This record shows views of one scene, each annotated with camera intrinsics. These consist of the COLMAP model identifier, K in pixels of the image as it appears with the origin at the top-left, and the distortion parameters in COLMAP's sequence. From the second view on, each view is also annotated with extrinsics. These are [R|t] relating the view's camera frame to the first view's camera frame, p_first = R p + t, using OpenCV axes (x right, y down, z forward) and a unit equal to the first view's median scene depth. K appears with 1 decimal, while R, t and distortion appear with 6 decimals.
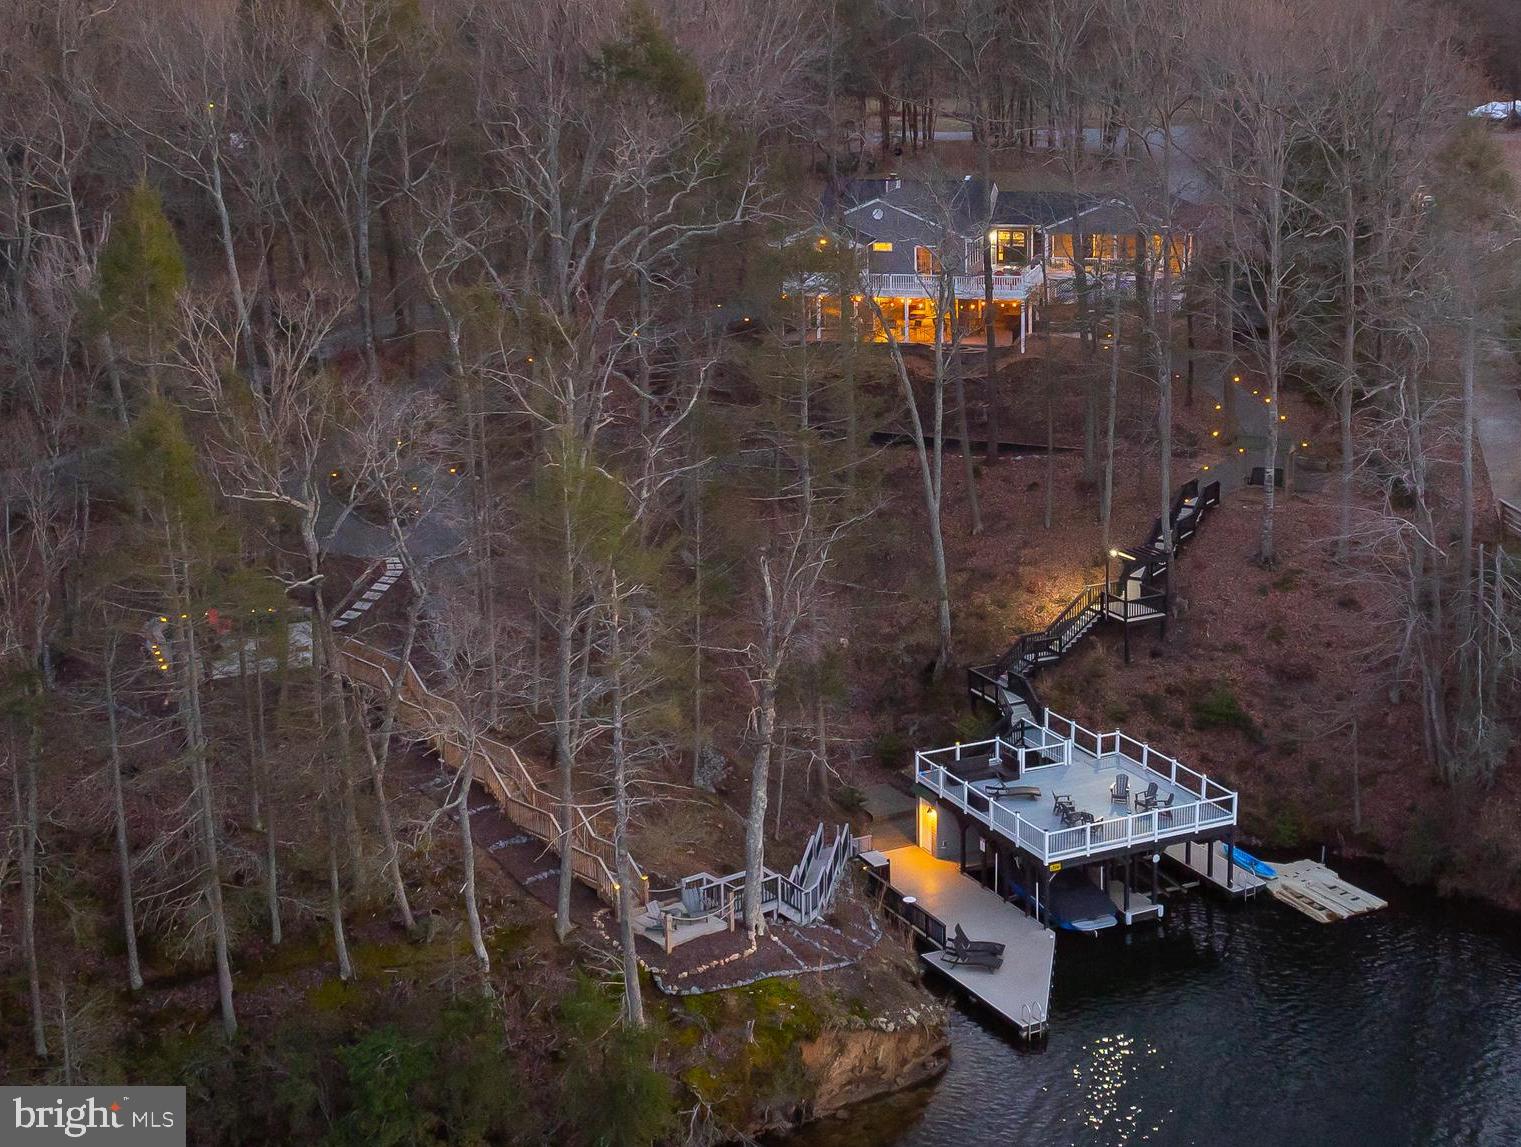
lens RADIAL K [[2212.8, 0, 760.5], [0, 2212.8, 573.5], [0, 0, 1]] dist [0.026209, 0.057054]
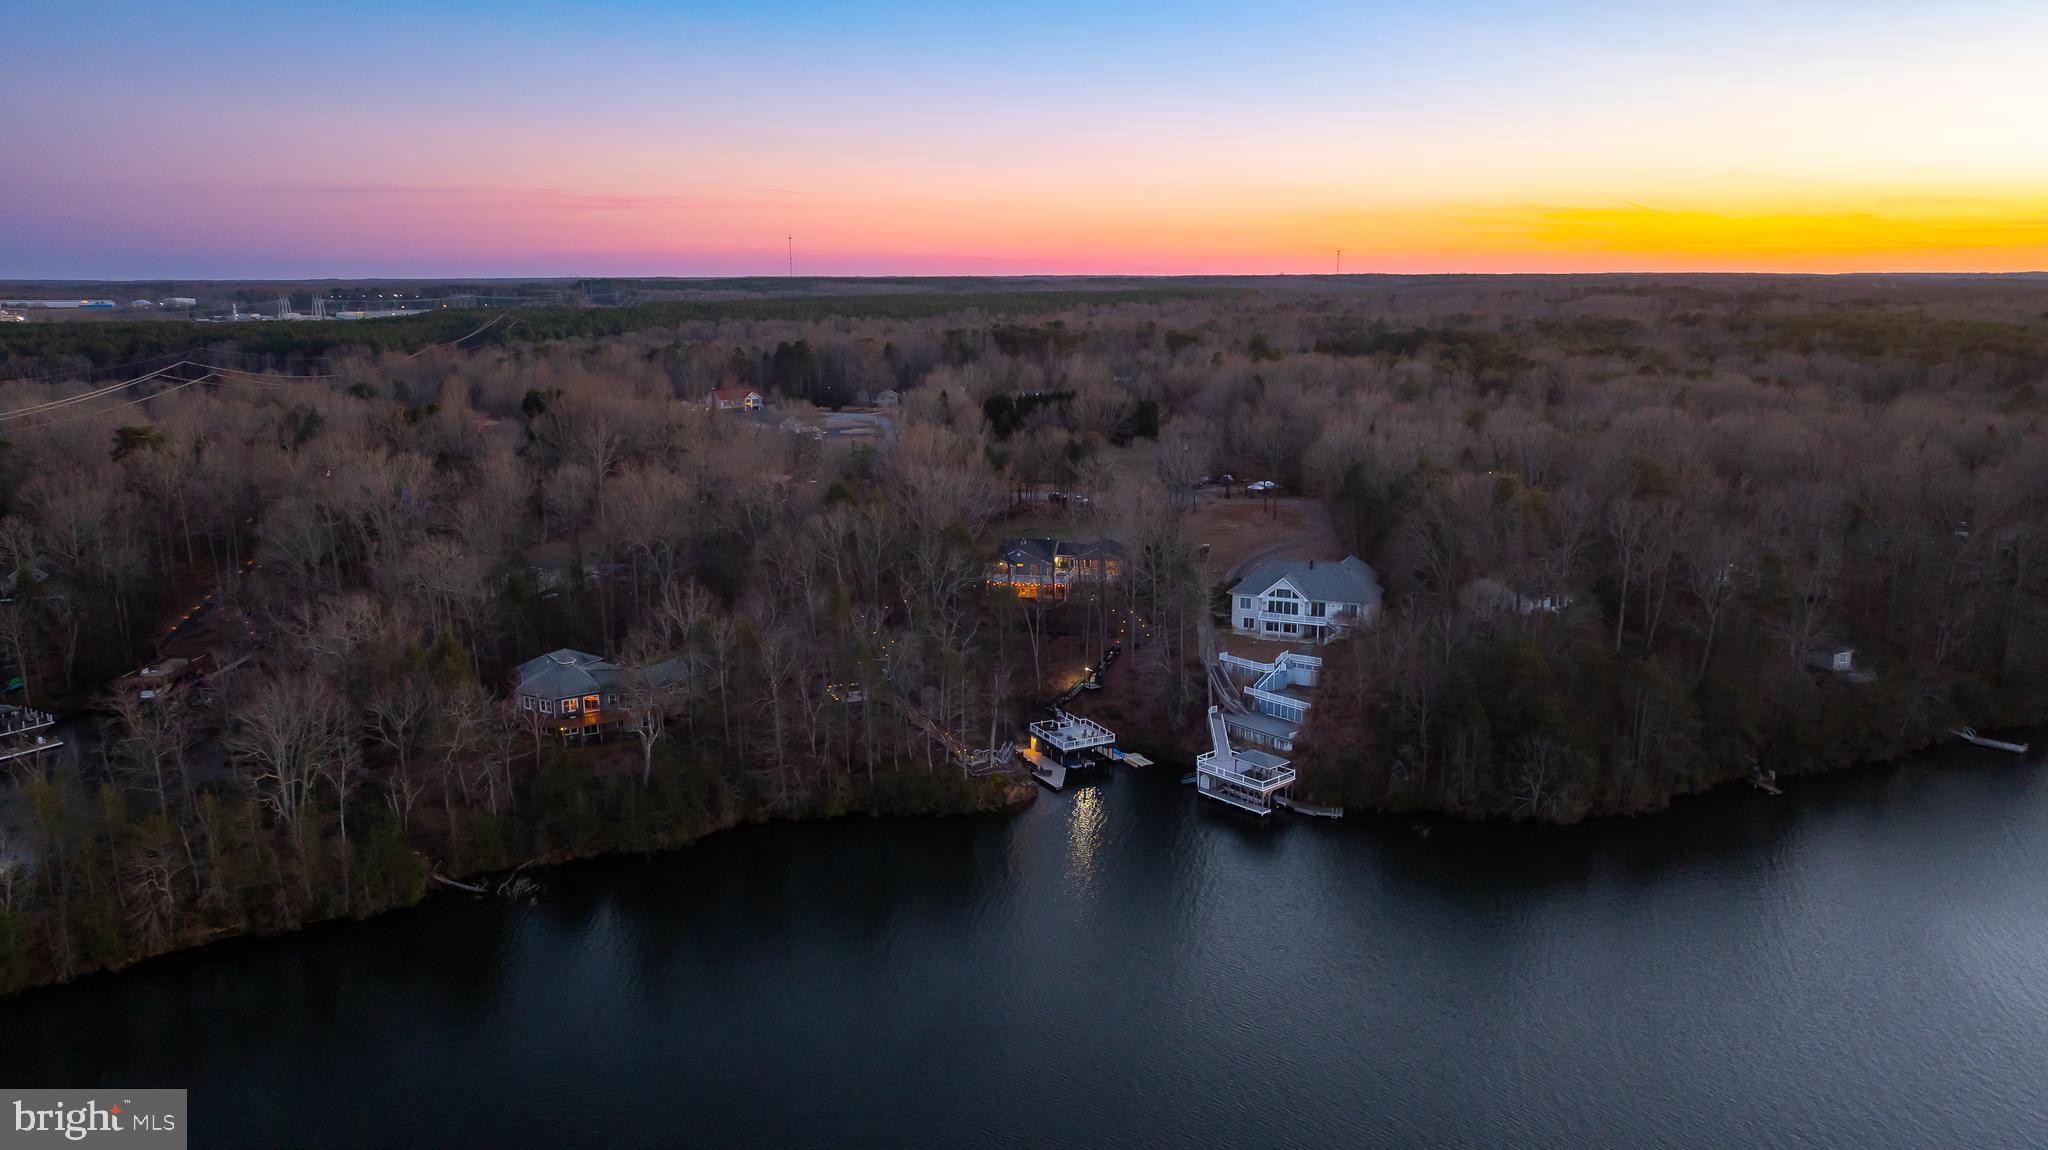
lens RADIAL K [[1437.5, 0, 1024.0], [0, 1437.5, 575.0], [0, 0, 1]] dist [-0.022424, 0.002518]
pose [[0.997697, 0.008070, 0.067353, -0.106270], [-0.004352, 0.998468, -0.055165, -0.035646], [-0.067695, 0.054745, 0.996203, -1.432282]]
